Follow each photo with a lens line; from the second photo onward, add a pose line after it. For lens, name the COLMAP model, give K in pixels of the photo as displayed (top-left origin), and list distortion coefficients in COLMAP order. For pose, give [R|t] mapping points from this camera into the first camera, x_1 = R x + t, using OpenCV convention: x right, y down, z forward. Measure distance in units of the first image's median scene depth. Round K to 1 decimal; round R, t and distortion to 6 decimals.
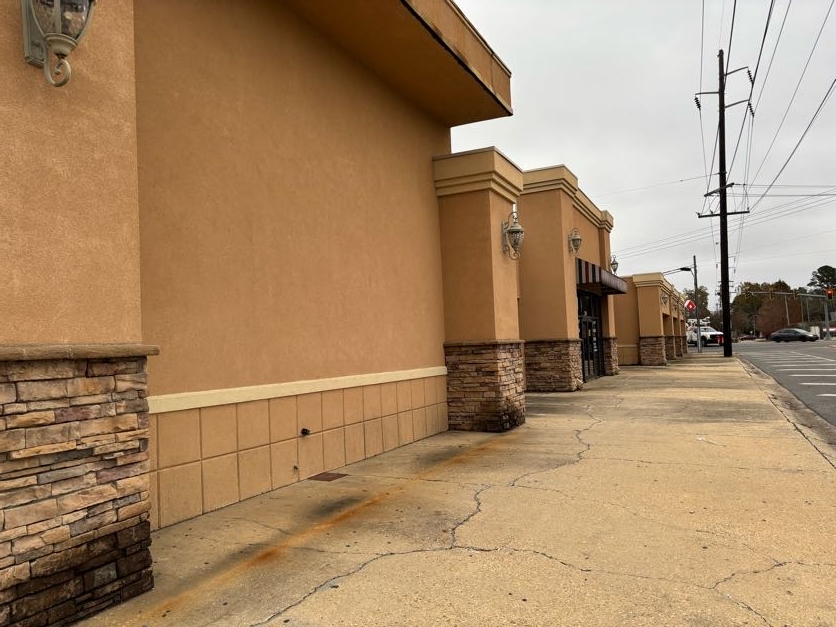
lens RADIAL K [[641.1, 0, 396.8], [0, 641.1, 313.5], [0, 0, 1]] dist [0.060793, -0.073556]
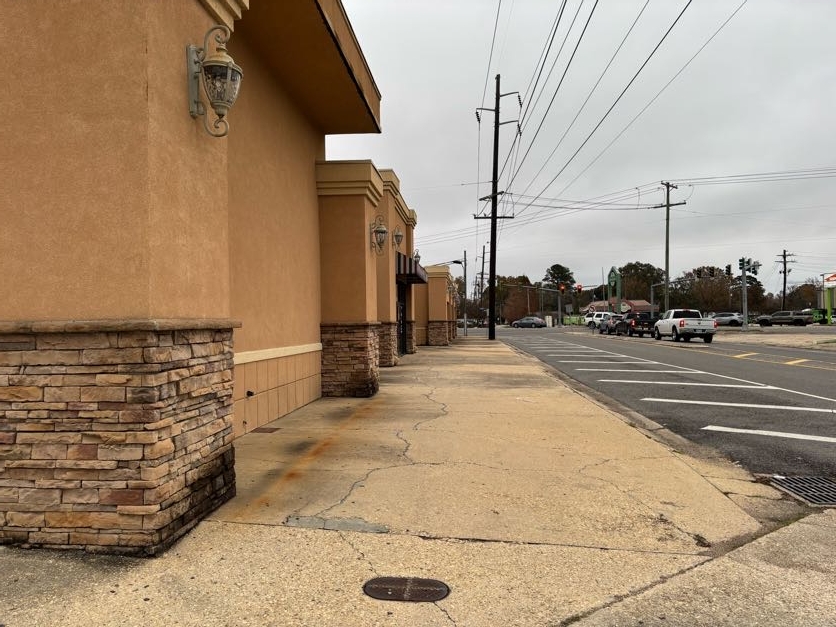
lens RADIAL K [[641.1, 0, 396.8], [0, 641.1, 313.5], [0, 0, 1]] dist [0.060793, -0.073556]
pose [[0.940938, 0.032638, 0.337002, -0.190837], [-0.043126, 0.998789, 0.023679, -0.004538], [-0.335821, -0.036814, 0.941206, -0.146004]]
